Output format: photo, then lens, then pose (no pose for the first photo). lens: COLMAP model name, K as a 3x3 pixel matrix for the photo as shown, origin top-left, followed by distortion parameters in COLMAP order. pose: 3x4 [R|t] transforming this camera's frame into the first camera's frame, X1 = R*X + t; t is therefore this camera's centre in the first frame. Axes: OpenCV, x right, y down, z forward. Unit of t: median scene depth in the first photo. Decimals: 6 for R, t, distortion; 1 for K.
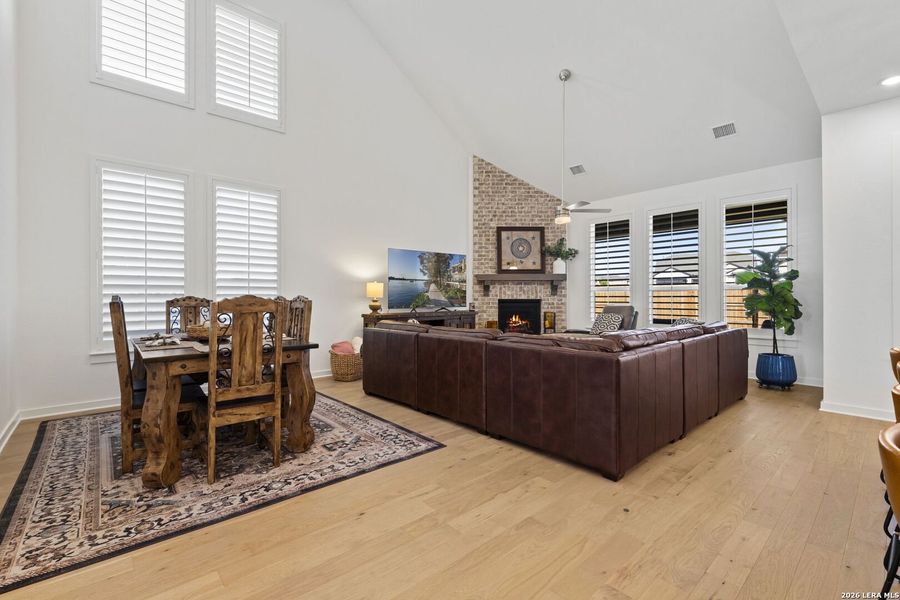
lens RADIAL K [[408.4, 0, 448.6], [0, 408.4, 295.6], [0, 0, 1]] dist [0.001925, 0.000192]
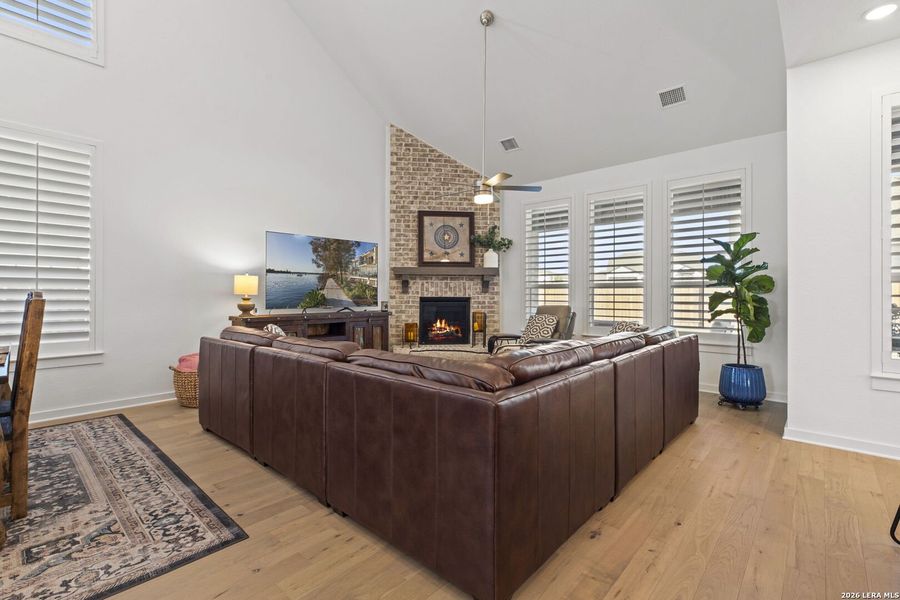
lens RADIAL K [[408.4, 0, 456.9], [0, 408.4, 294.7], [0, 0, 1]] dist [0.001925, 0.000192]
pose [[0.993874, 0.002634, 0.110486, 0.139914], [-0.003095, 0.999987, 0.004009, 0.000120], [-0.110474, -0.004326, 0.993870, 0.208873]]
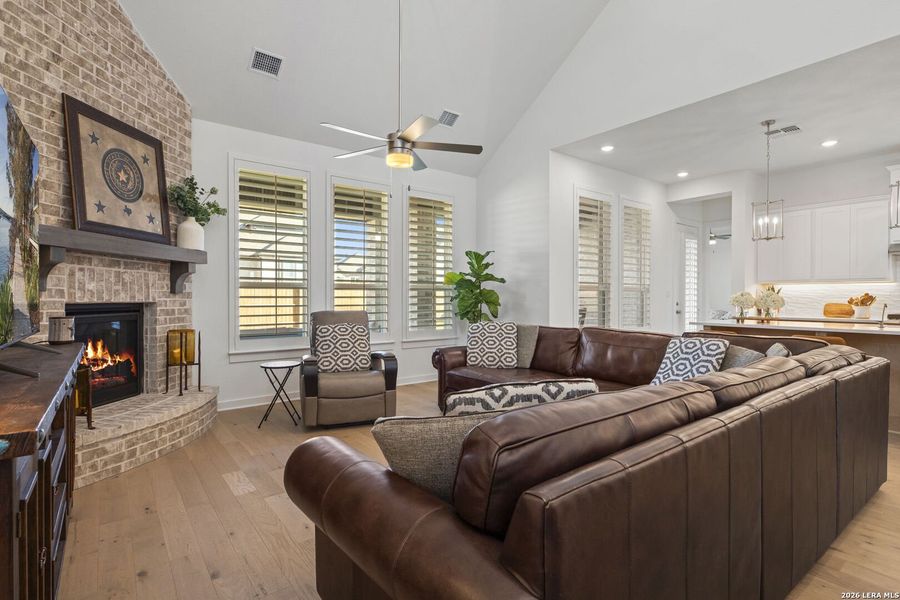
lens RADIAL K [[460.7, 0, 451.3], [0, 460.7, 296.1], [0, 0, 1]] dist [0.016559, 0.001401]
pose [[0.068029, 0.003223, 0.997678, -0.337734], [-0.004623, 0.999985, -0.002916, 0.002354], [-0.997673, -0.004414, 0.068043, 0.859498]]
